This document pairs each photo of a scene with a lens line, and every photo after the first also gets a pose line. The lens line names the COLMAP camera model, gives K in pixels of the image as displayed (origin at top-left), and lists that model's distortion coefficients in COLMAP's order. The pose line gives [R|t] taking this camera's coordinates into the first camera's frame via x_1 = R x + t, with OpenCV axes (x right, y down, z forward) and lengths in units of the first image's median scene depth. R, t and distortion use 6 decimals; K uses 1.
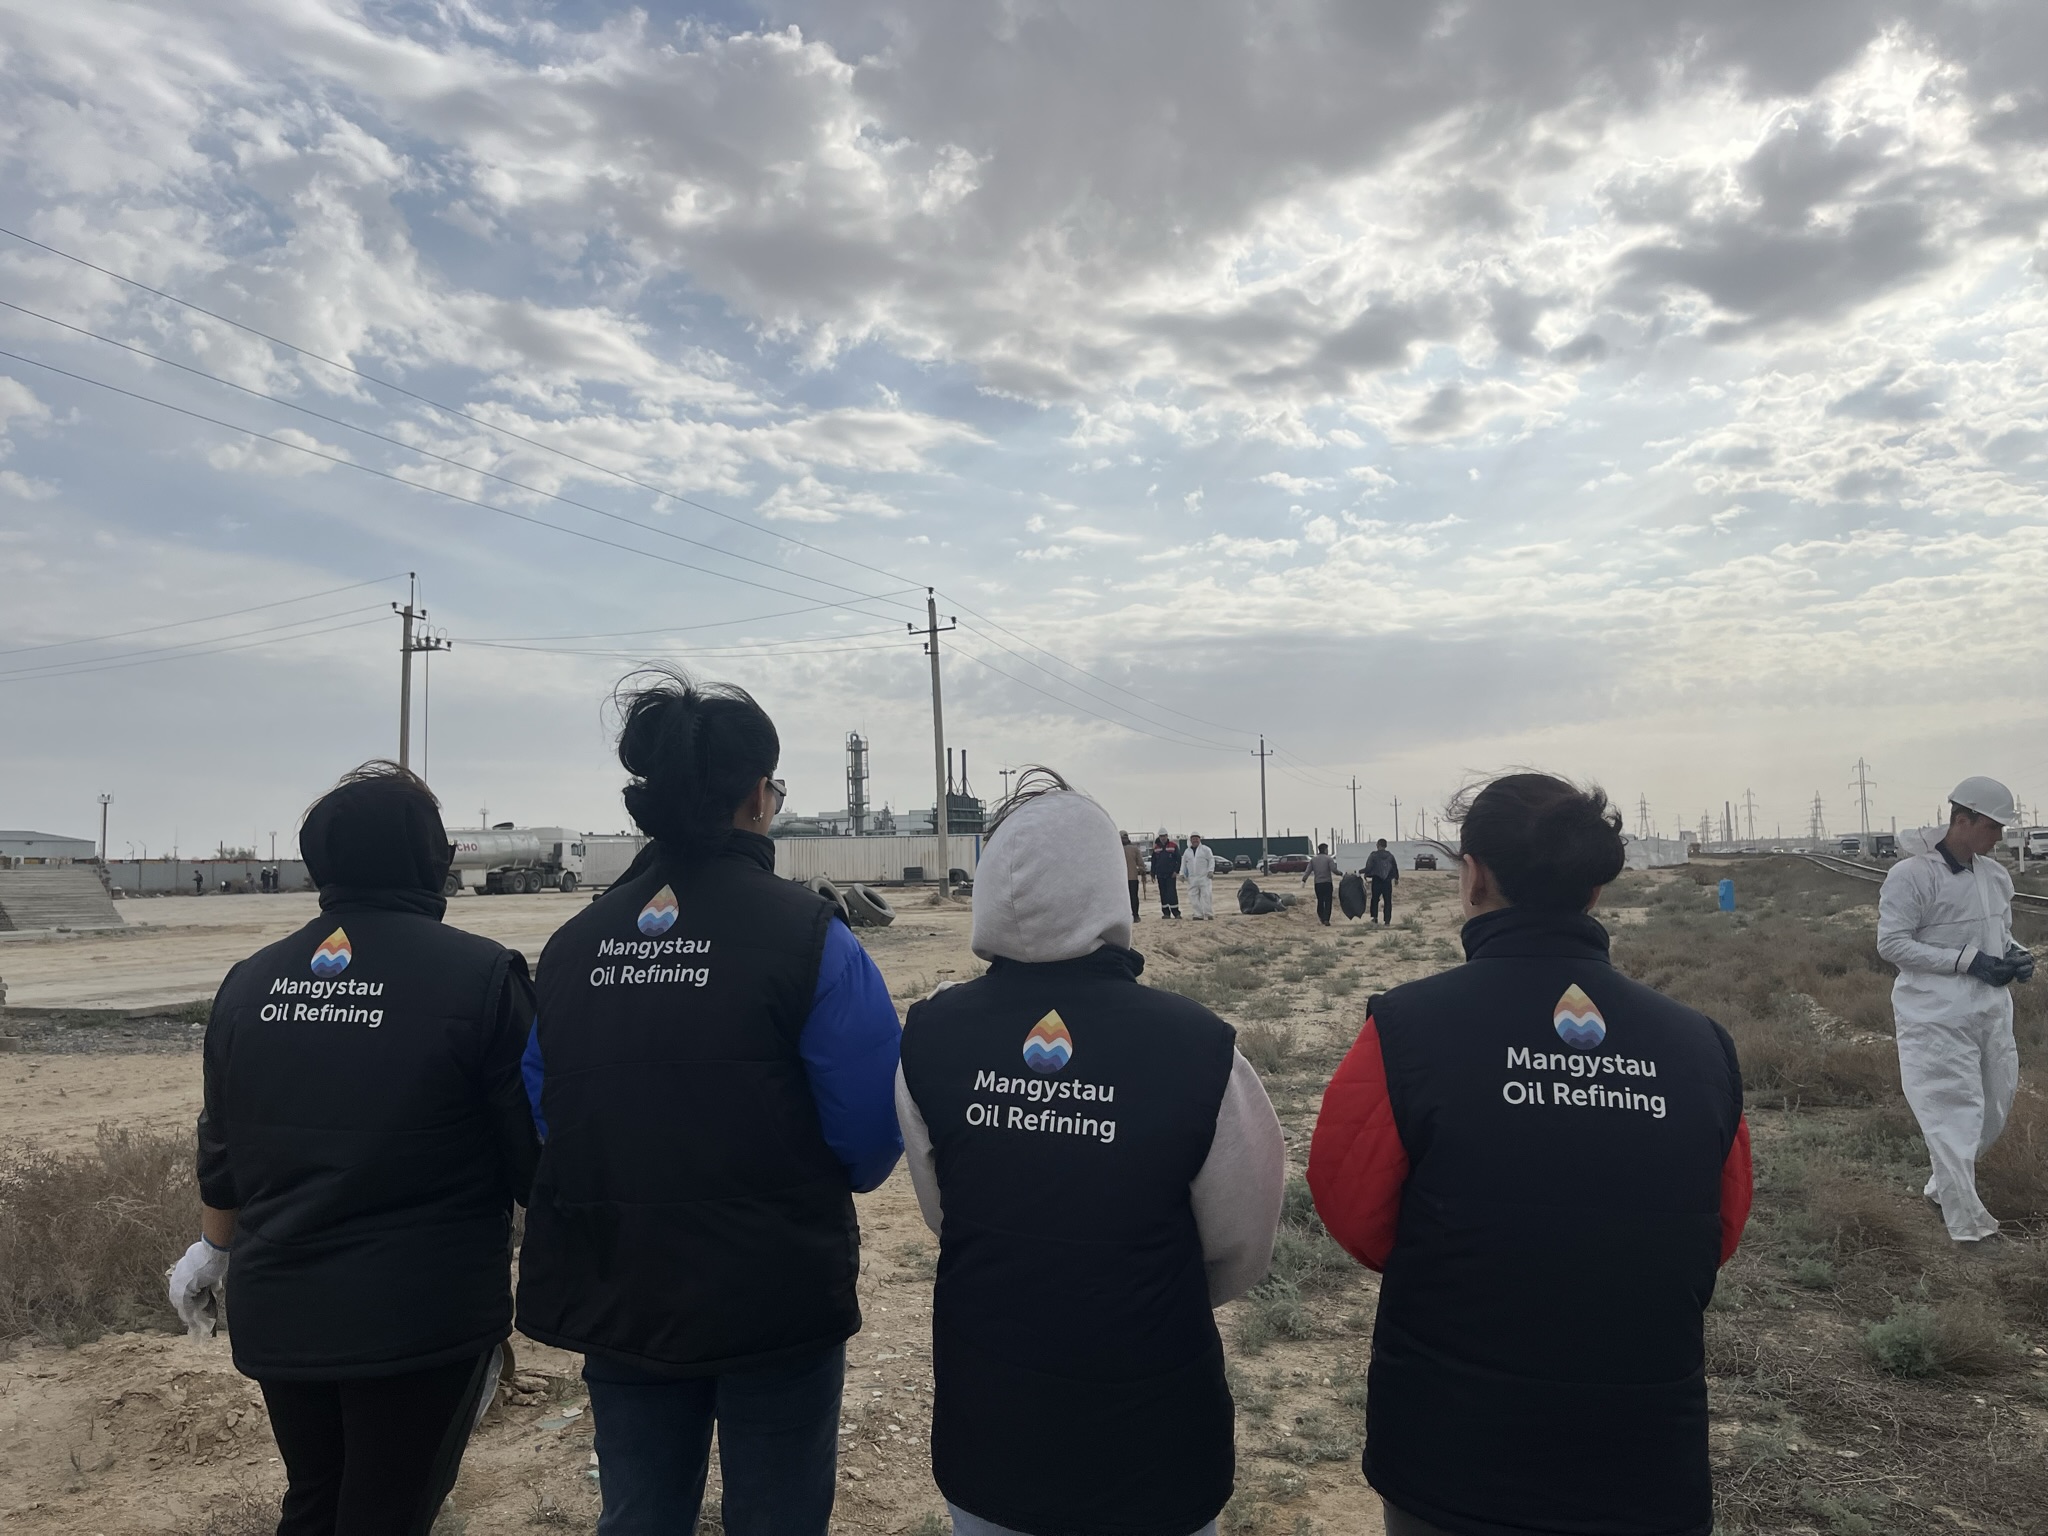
lens RADIAL K [[1572.6, 0, 1039.0], [0, 1572.6, 805.4], [0, 0, 1]] dist [0.062802, -0.083189]
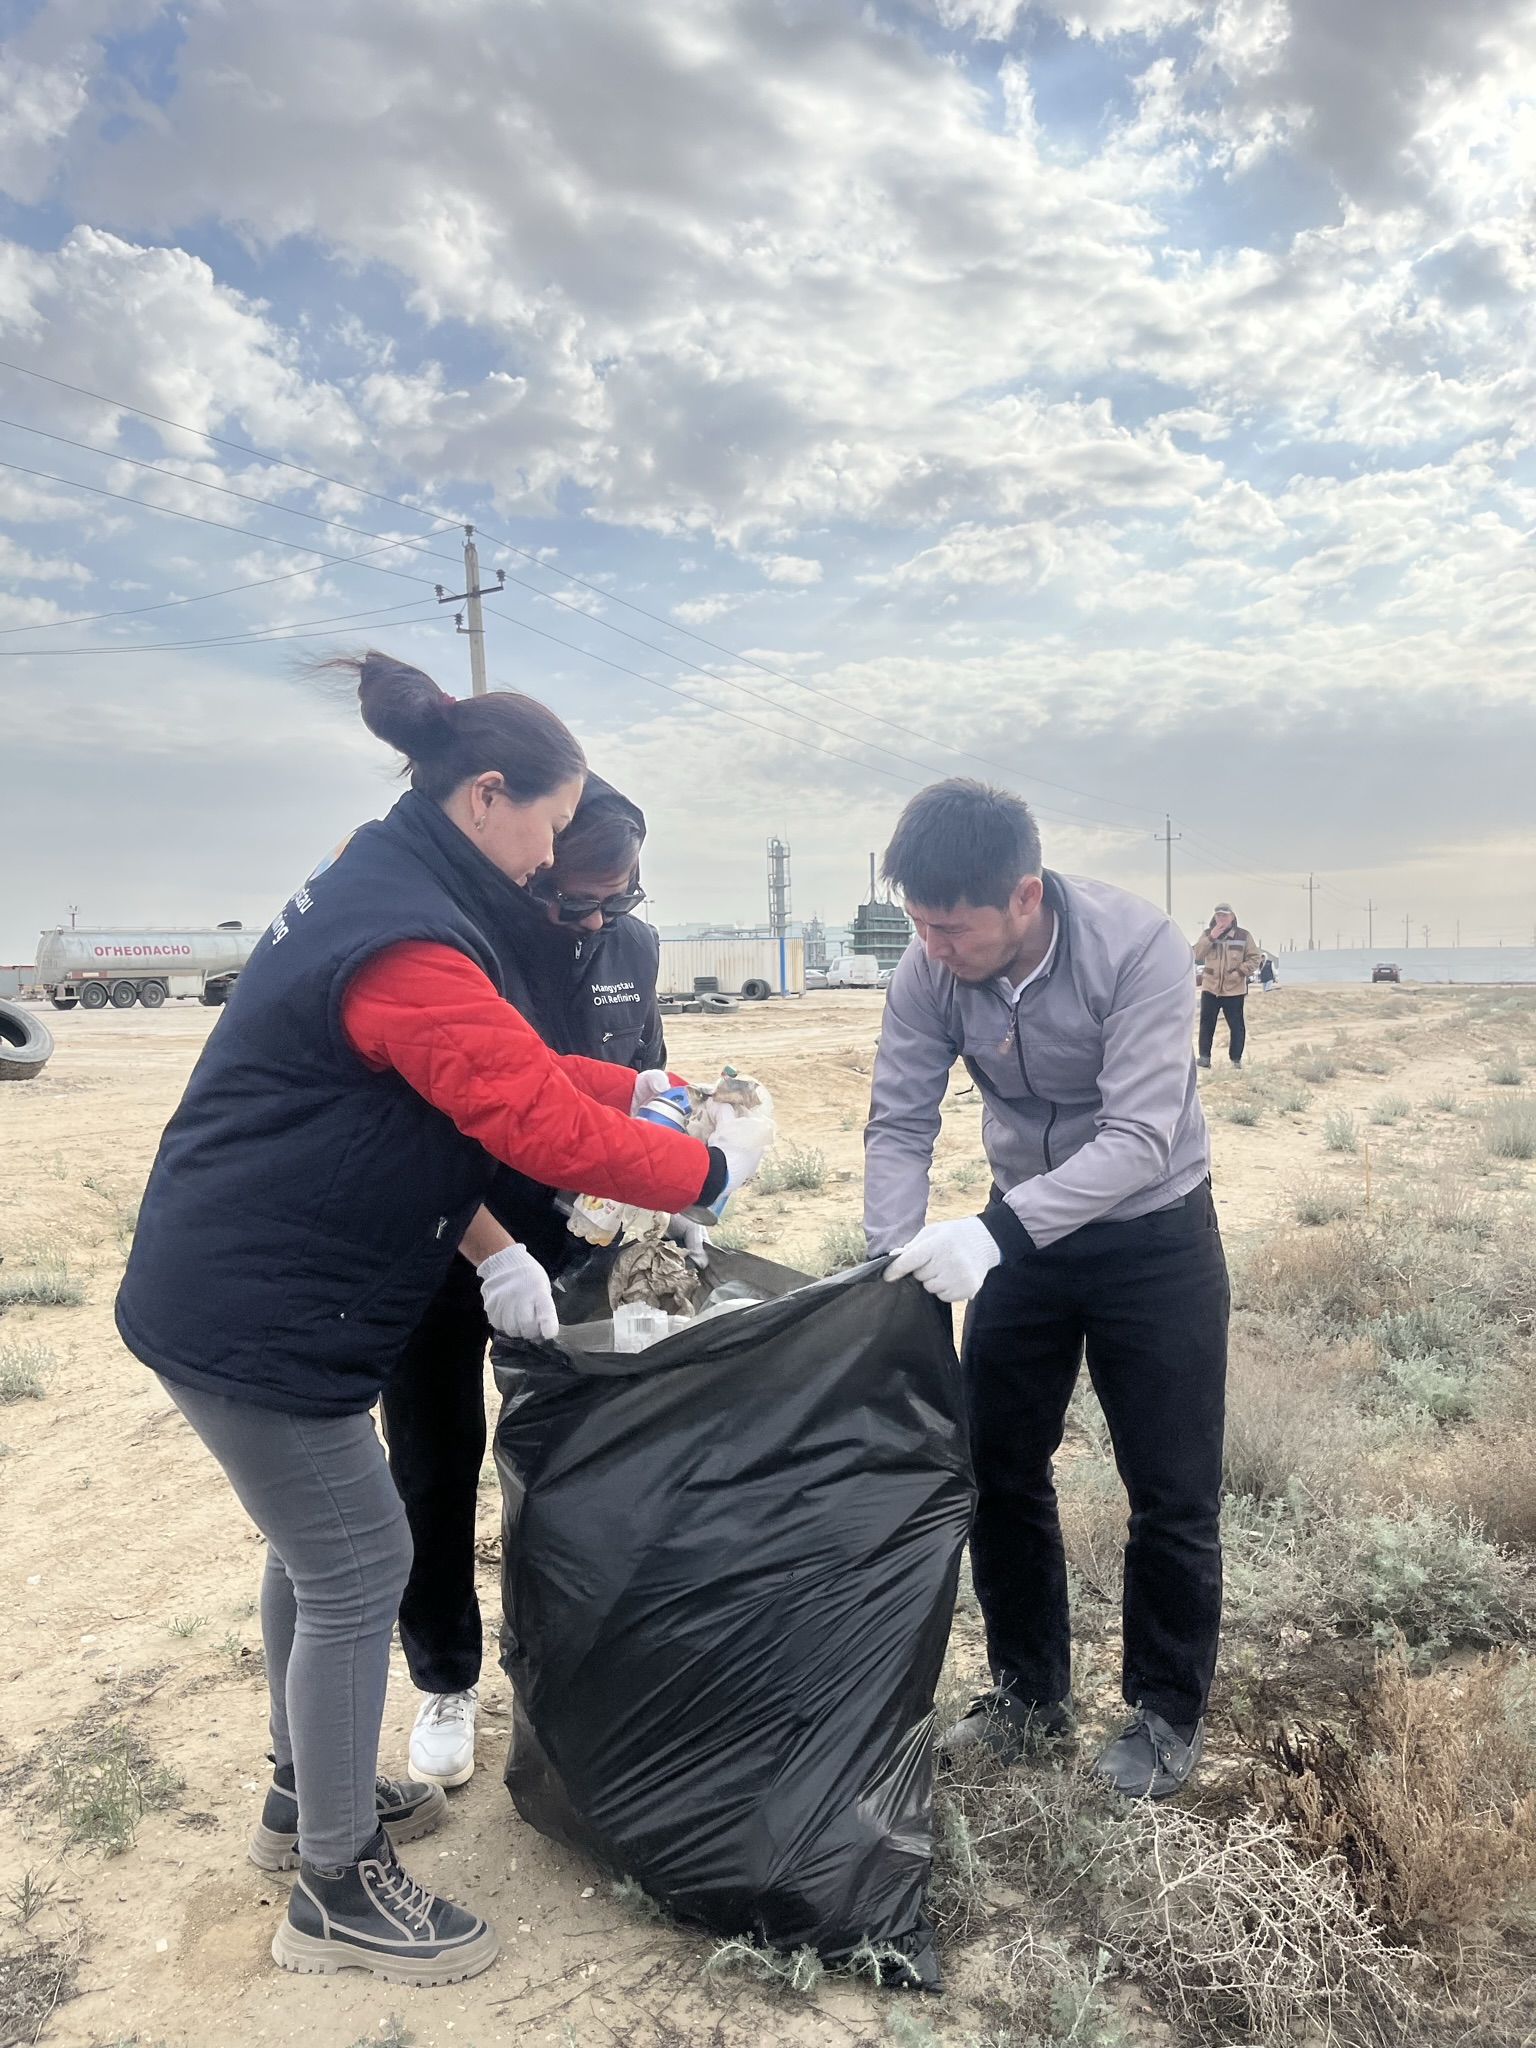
lens RADIAL K [[1572.6, 0, 809.6], [0, 1572.6, 997.9], [0, 0, 1]] dist [0.062802, -0.083189]
pose [[0.989998, 0.007999, -0.140854, 0.085169], [-0.001322, 0.998874, 0.047430, 0.011039], [0.141075, -0.046770, 0.988894, 0.207384]]
